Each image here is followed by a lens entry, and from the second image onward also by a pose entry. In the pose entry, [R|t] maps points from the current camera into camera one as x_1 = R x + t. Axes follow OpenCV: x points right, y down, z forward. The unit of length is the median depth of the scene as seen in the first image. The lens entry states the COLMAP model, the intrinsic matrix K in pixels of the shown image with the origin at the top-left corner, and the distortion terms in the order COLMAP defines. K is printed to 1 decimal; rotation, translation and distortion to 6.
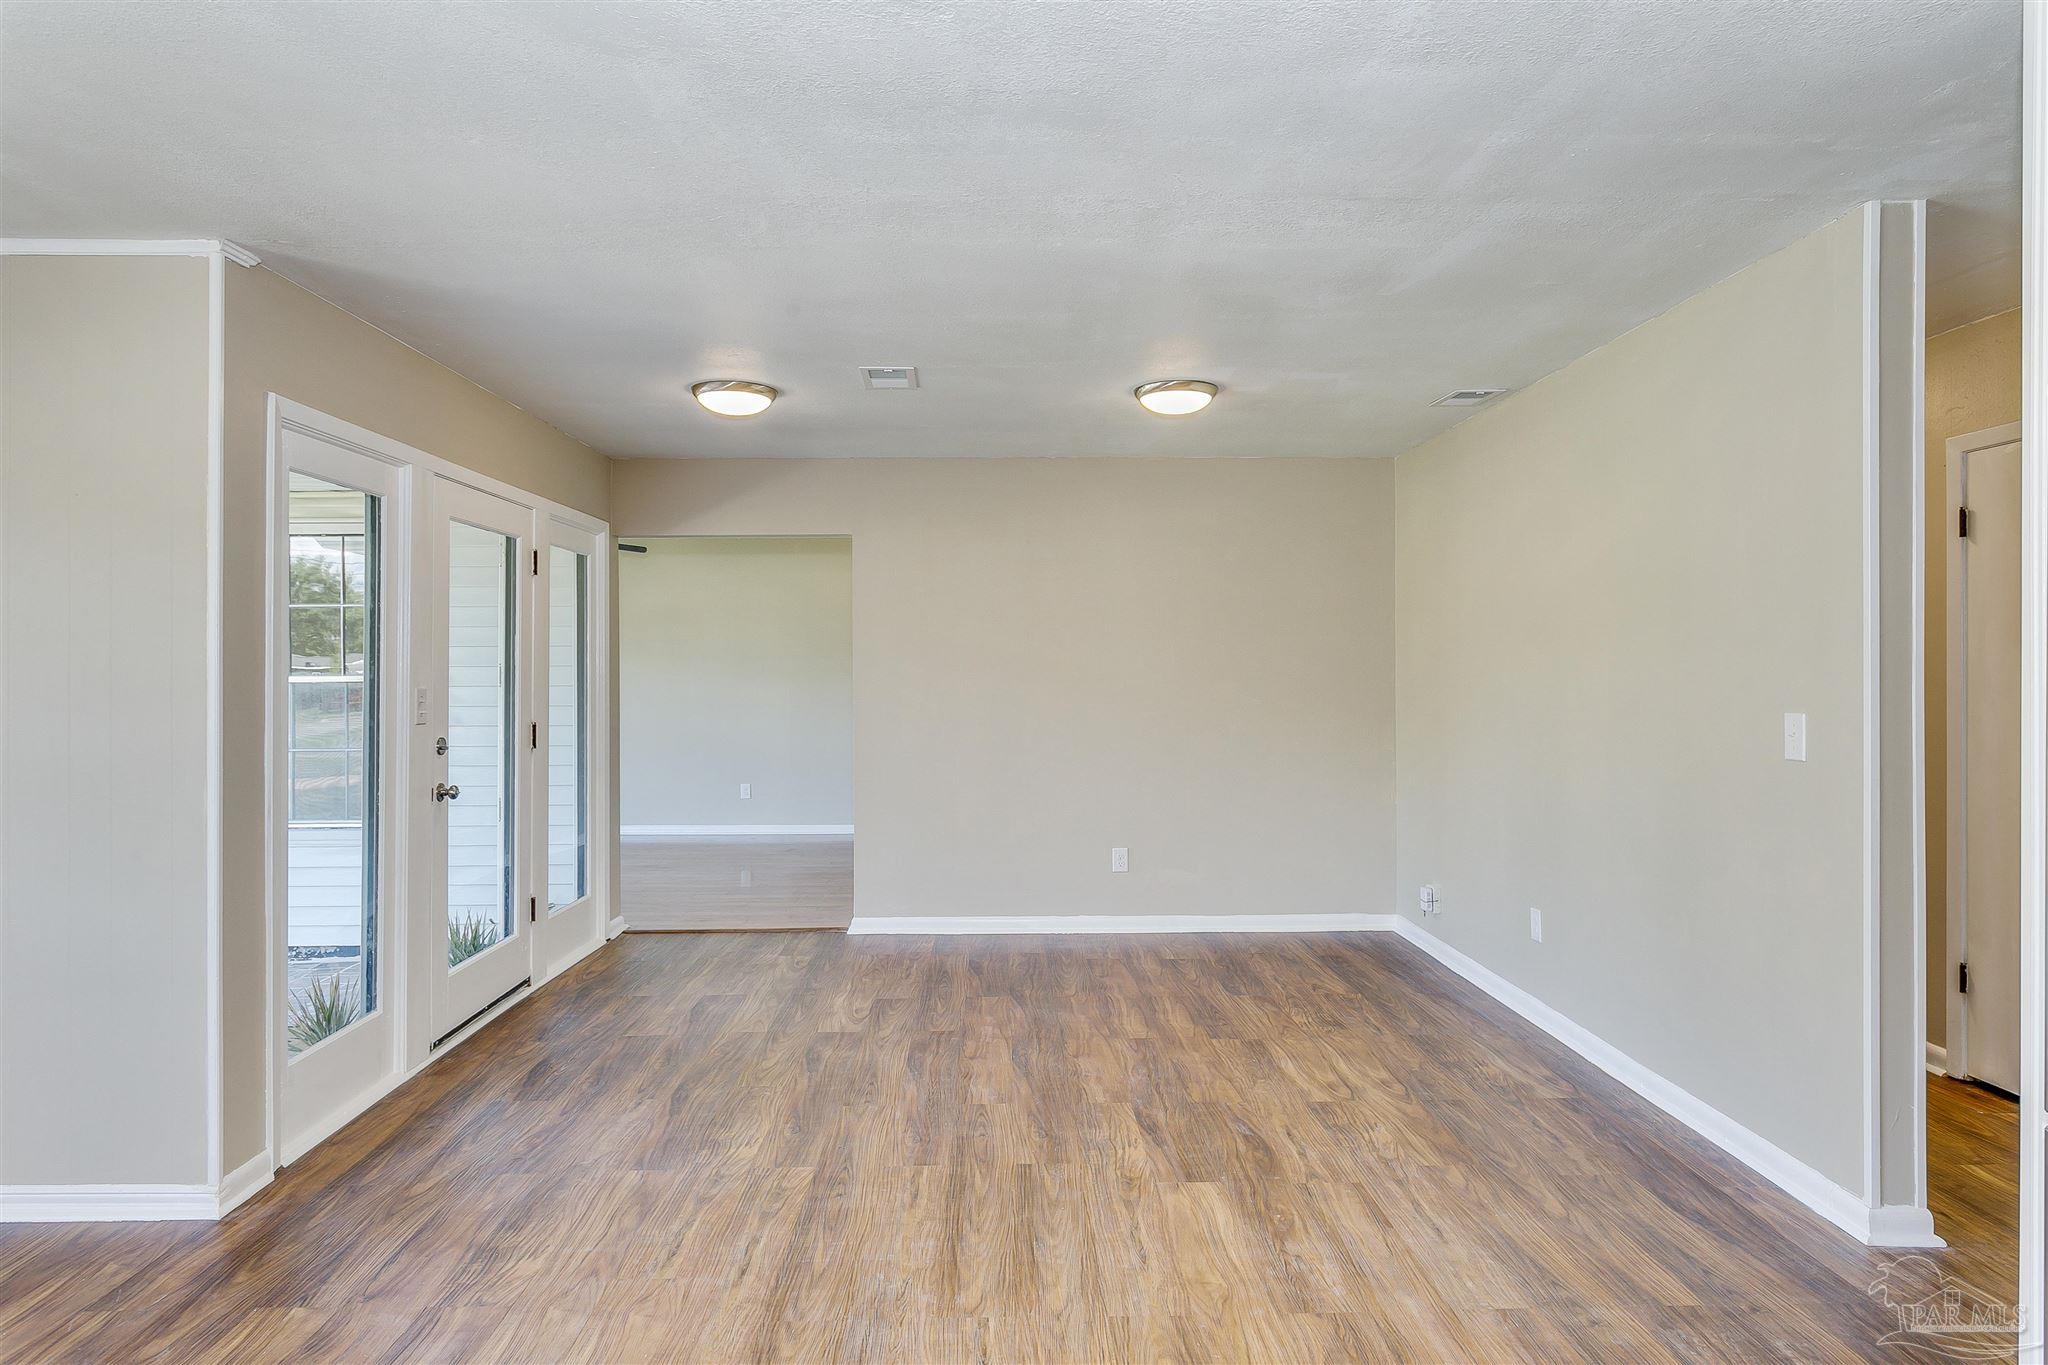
lens RADIAL K [[1175.7, 0, 1017.3], [0, 1175.7, 674.4], [0, 0, 1]] dist [-0.006398, -0.001030]
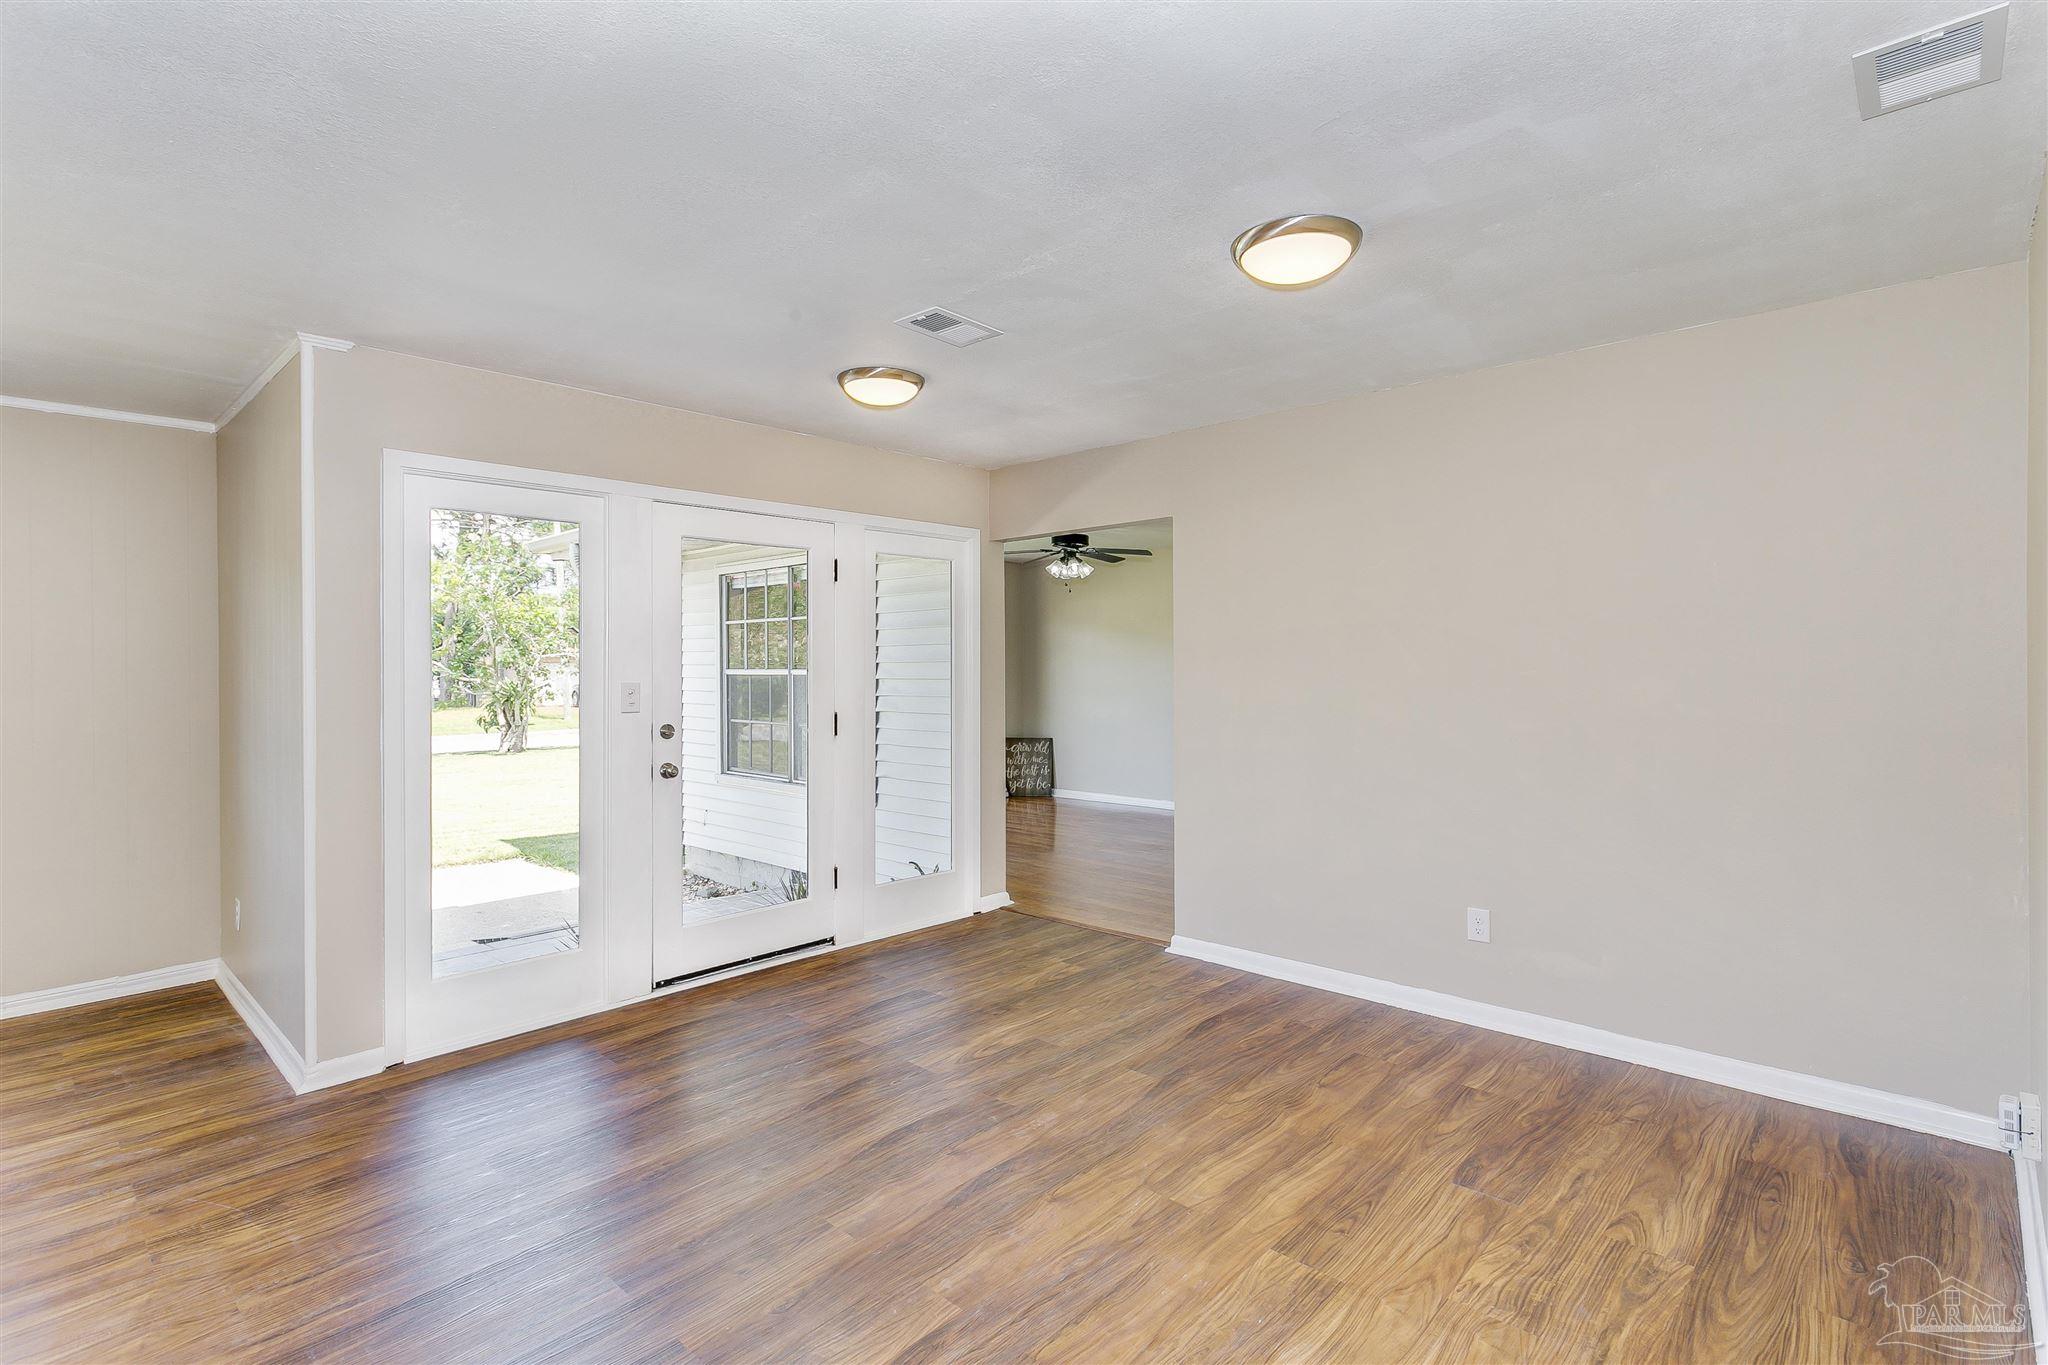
lens RADIAL K [[975.9, 0, 1041.4], [0, 975.9, 672.5], [0, 0, 1]] dist [0.005439, -0.000899]
pose [[0.720798, 0.003637, -0.693136, 0.545374], [0.000261, 0.999985, 0.005518, -0.002388], [0.693145, -0.004159, 0.720786, 0.668405]]
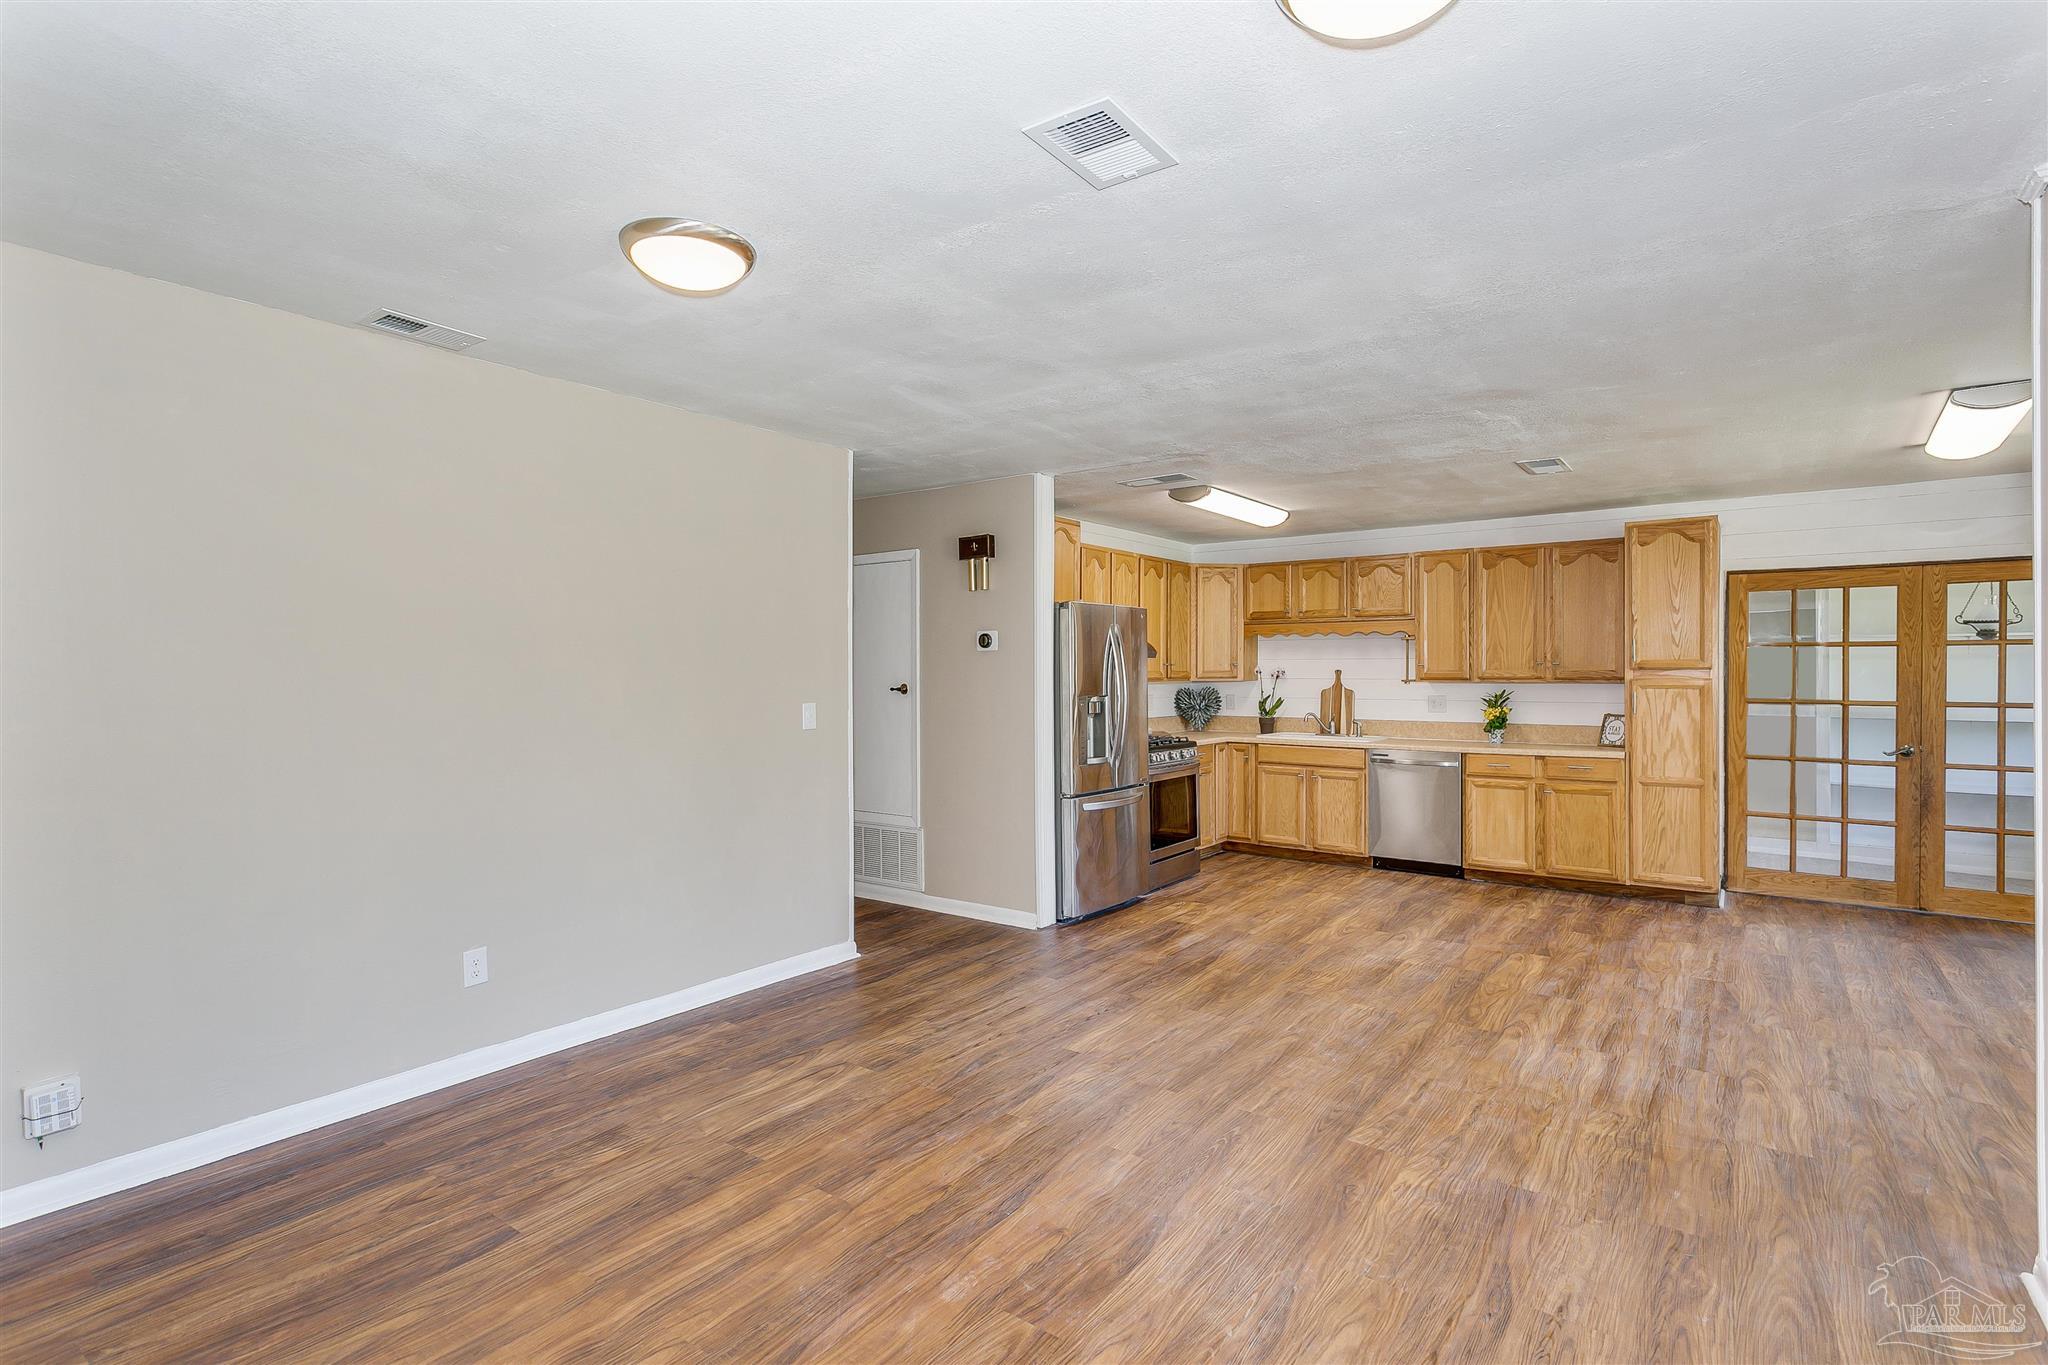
lens RADIAL K [[975.9, 0, 1034.7], [0, 975.9, 682.6], [0, 0, 1]] dist [0.005439, -0.000899]
pose [[-0.796018, 0.001776, 0.605271, -0.449979], [0.008587, 0.999928, 0.008359, -0.006586], [-0.605212, 0.011851, -0.795976, 1.737290]]
